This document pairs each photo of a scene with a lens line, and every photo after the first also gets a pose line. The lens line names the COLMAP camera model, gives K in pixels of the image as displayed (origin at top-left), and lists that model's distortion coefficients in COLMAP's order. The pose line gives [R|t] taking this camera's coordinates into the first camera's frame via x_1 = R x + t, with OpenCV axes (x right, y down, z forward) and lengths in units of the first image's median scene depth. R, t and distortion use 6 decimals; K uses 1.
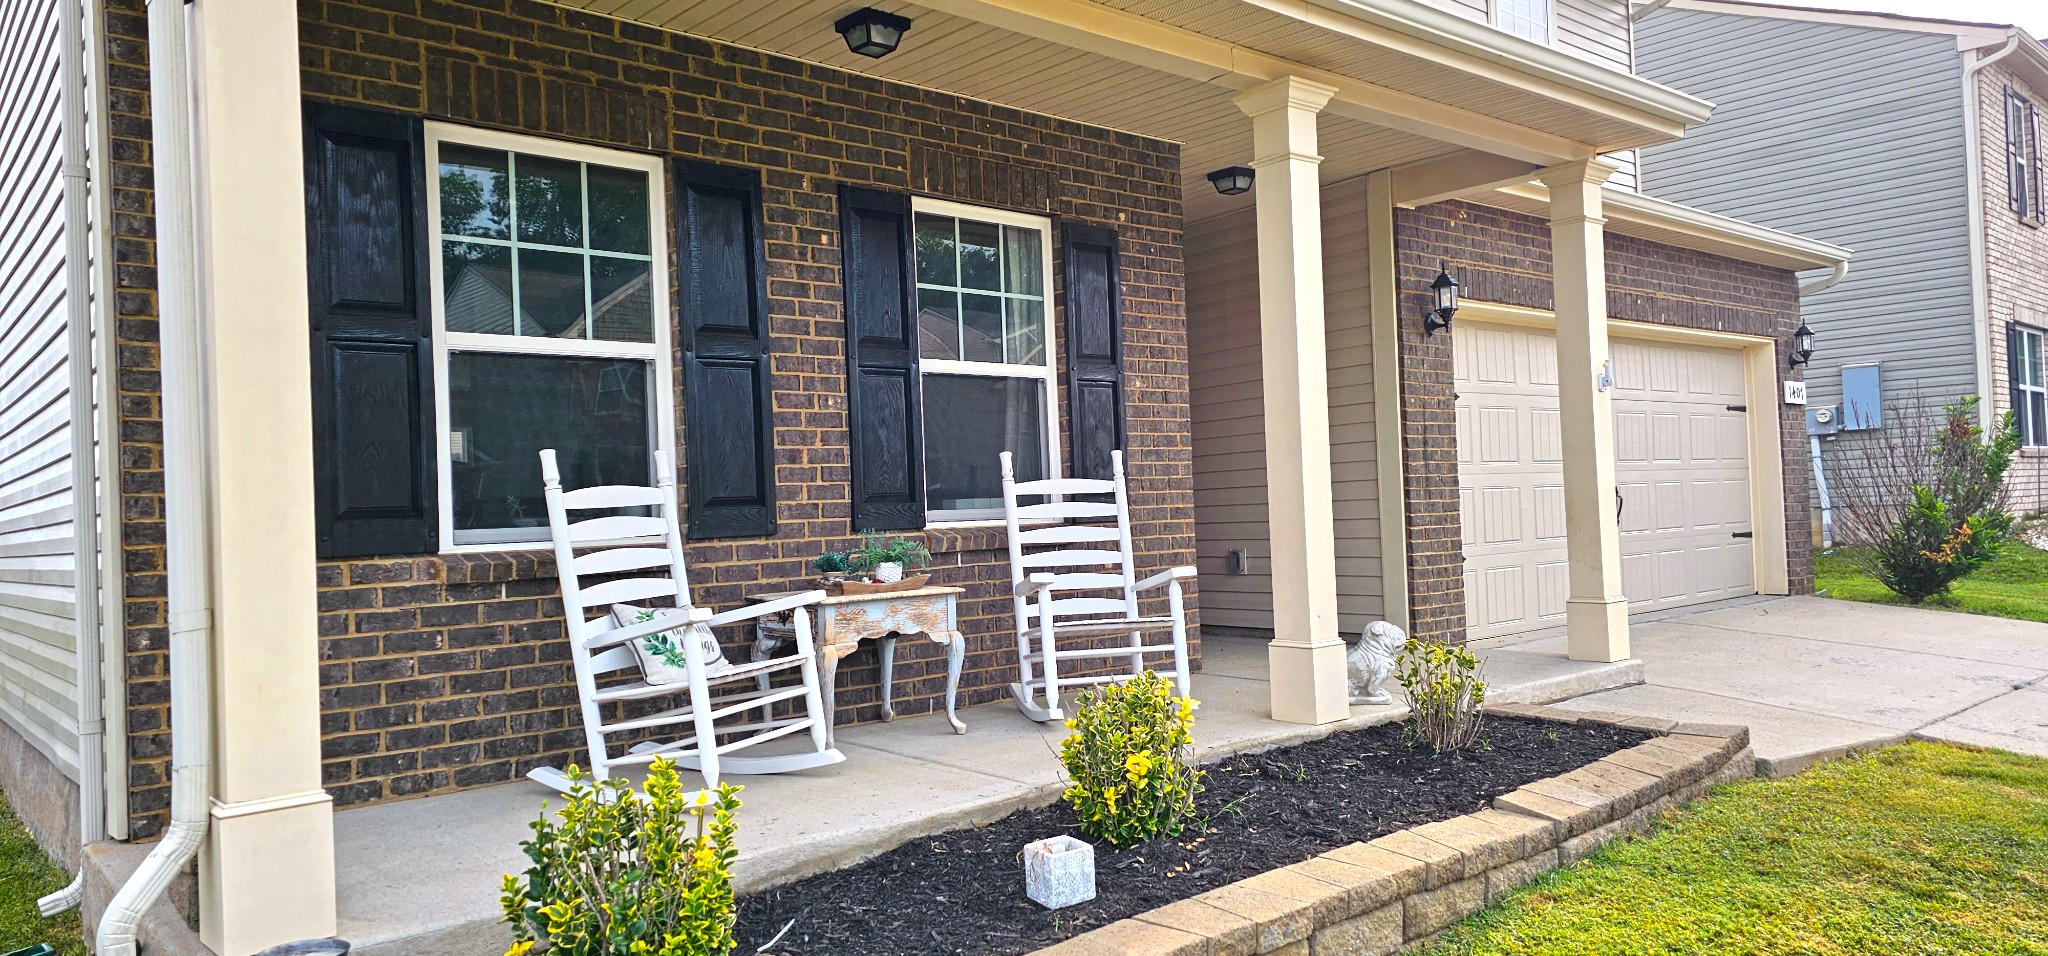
lens RADIAL K [[1405.8, 0, 1090.3], [0, 1405.8, 480.8], [0, 0, 1]] dist [0.114534, -0.141812]
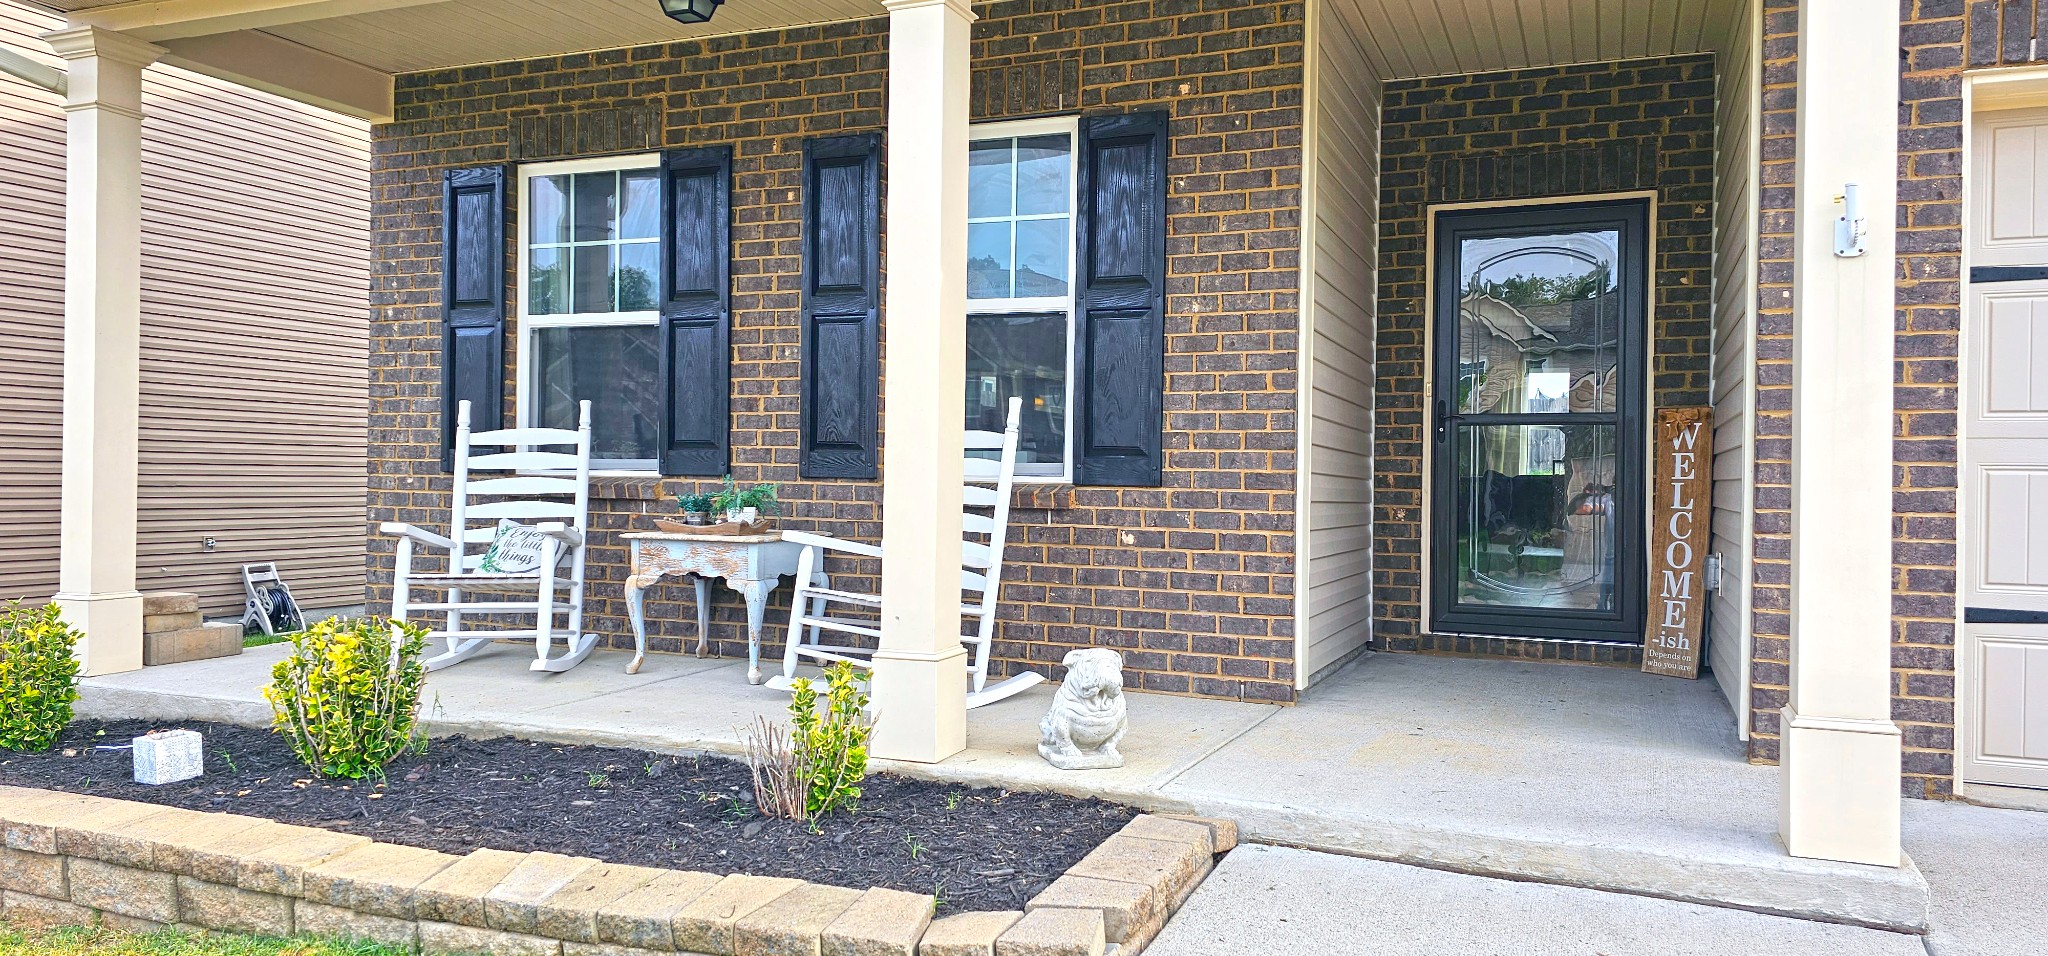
lens RADIAL K [[1359.8, 0, 1042.7], [0, 1359.8, 471.9], [0, 0, 1]] dist [0.083645, -0.052797]
pose [[0.408062, 0.046729, -0.911758, 0.835220], [-0.011095, 0.998869, 0.046227, -0.016549], [0.912887, -0.008748, 0.408119, 0.772376]]
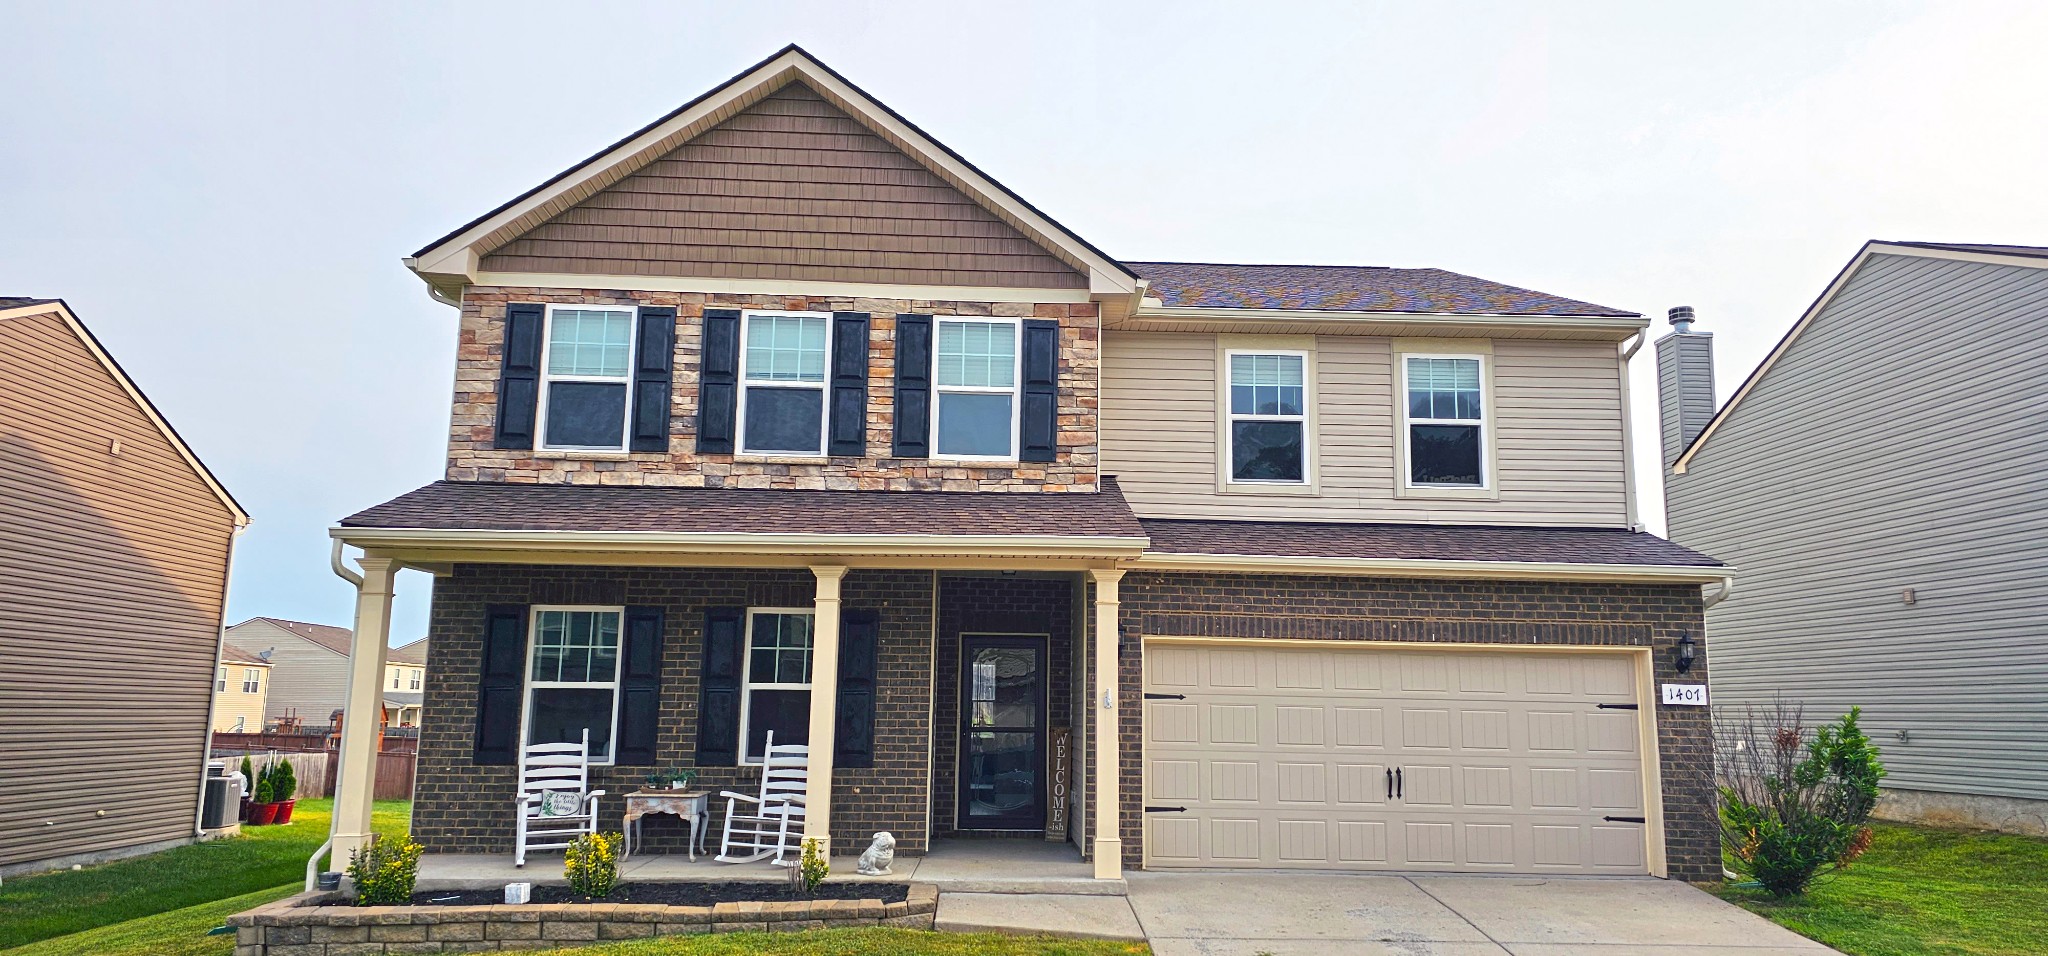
lens RADIAL K [[1365.5, 0, 1042.7], [0, 1365.5, 475.9], [0, 0, 1]] dist [0.105202, -0.130602]
pose [[0.758838, -0.057810, -0.648709, 1.720647], [-0.032072, 0.991527, -0.125878, -0.163230], [0.650490, 0.116326, 0.750554, -0.333630]]
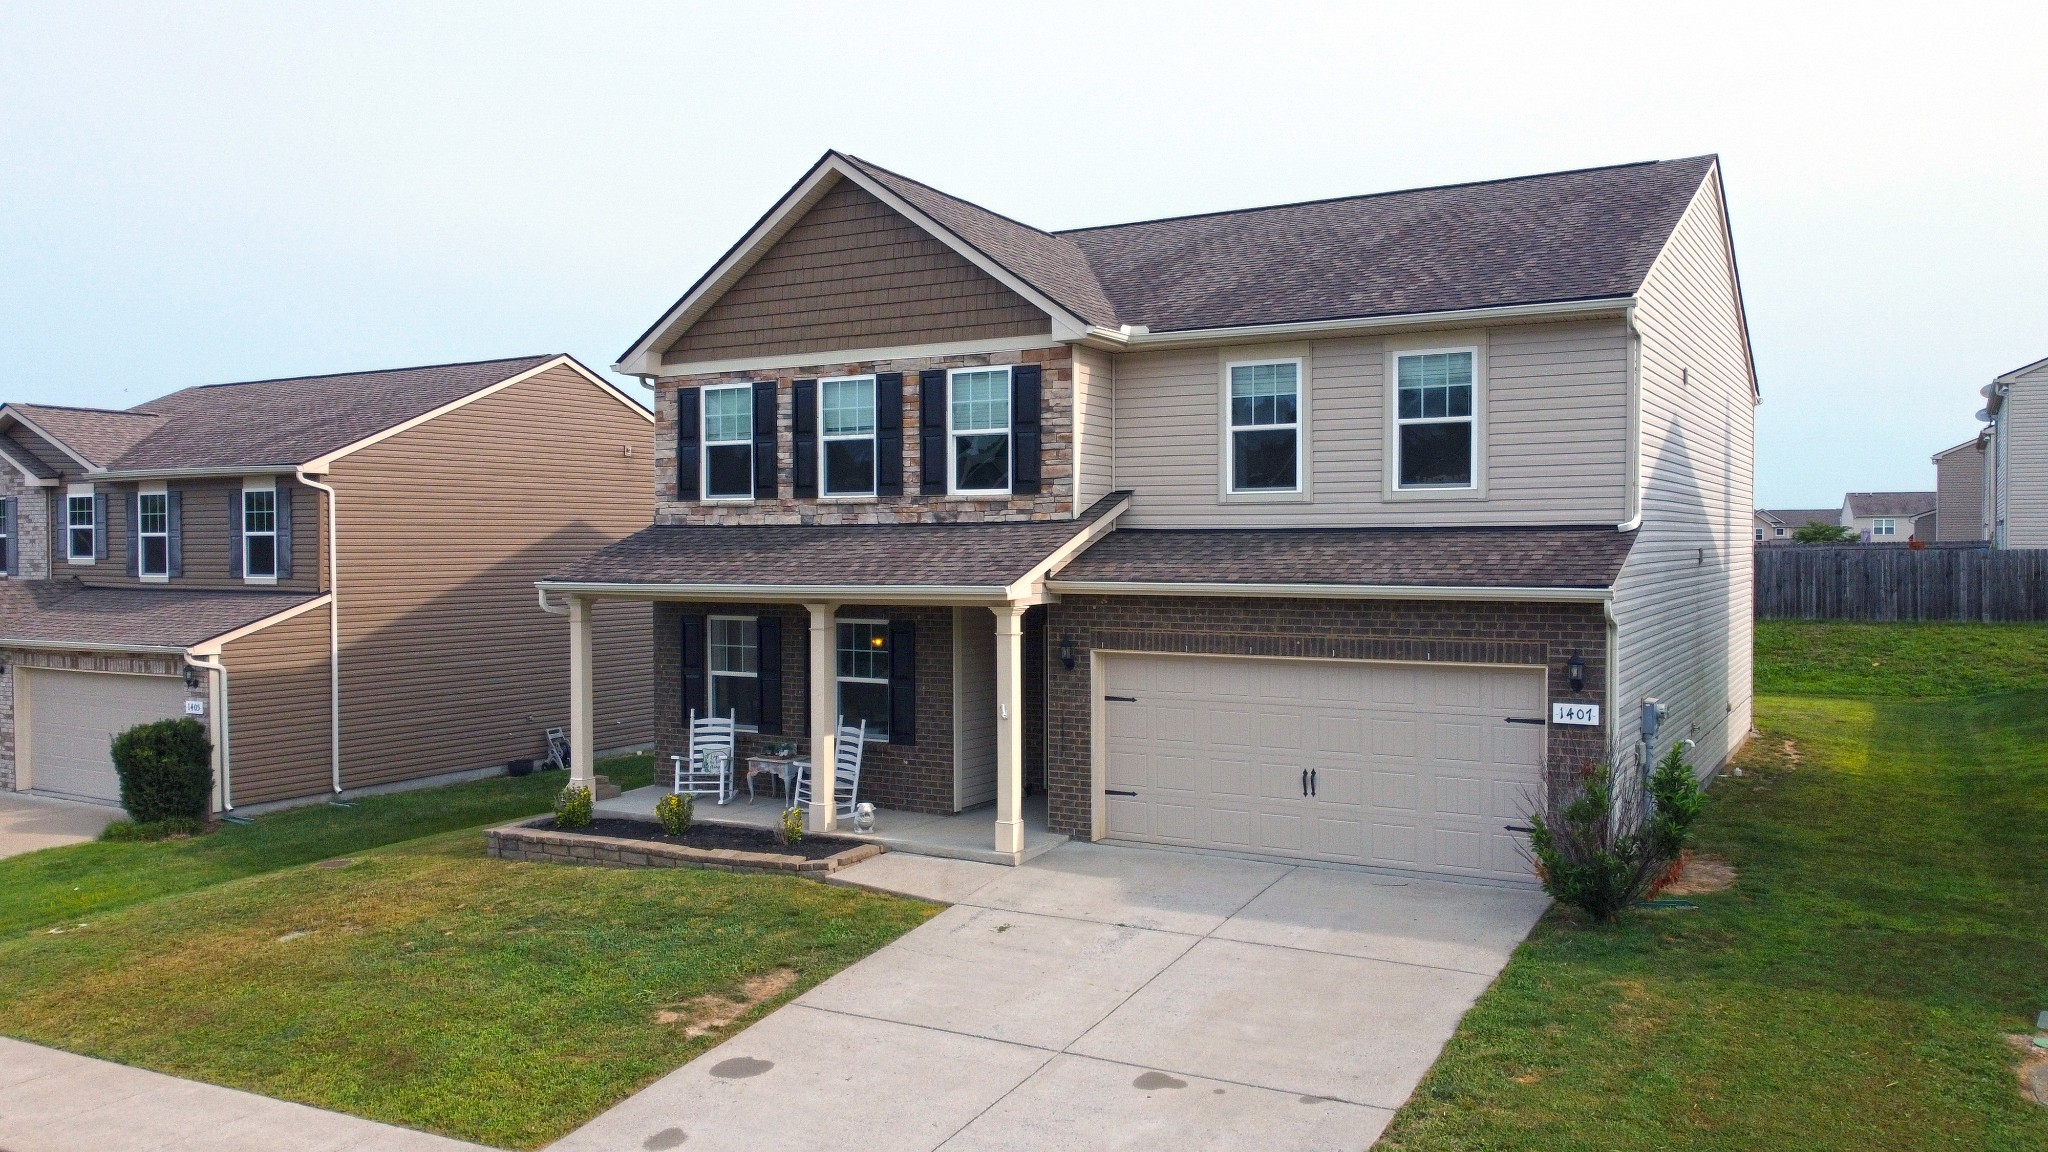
lens RADIAL K [[1580.2, 0, 1024.0], [0, 1580.2, 576.0], [0, 0, 1]] dist [0.005758, -0.000795]
pose [[0.287628, 0.065653, -0.955489, 3.184473], [0.014423, 0.997238, 0.072864, -0.547340], [0.957634, -0.034738, 0.285887, 0.515919]]
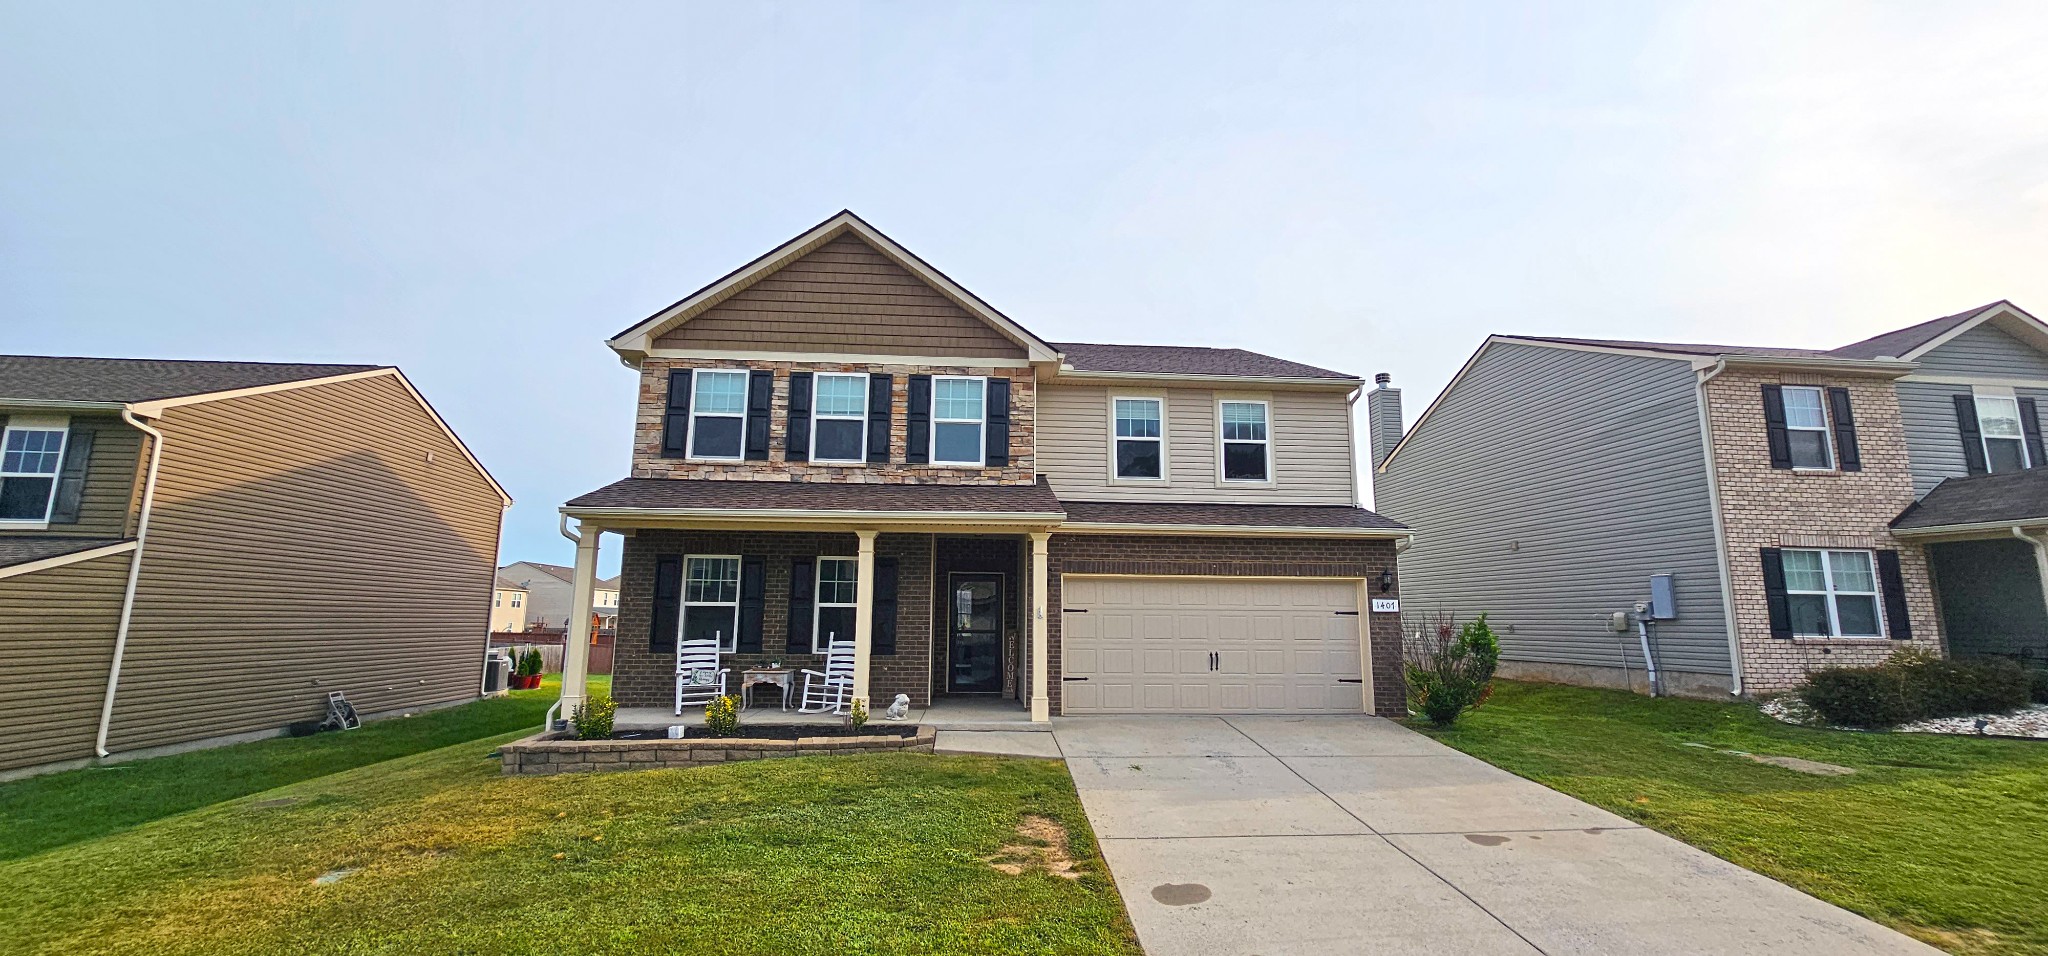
lens RADIAL K [[835.1, 0, 1024.0], [0, 835.1, 478.0], [0, 0, 1]] dist [0.000531, 0.000446]
pose [[0.776691, -0.055933, -0.627394, 1.704424], [-0.027707, 0.992052, -0.122743, -0.166311], [0.629272, 0.112717, 0.768968, -0.312780]]
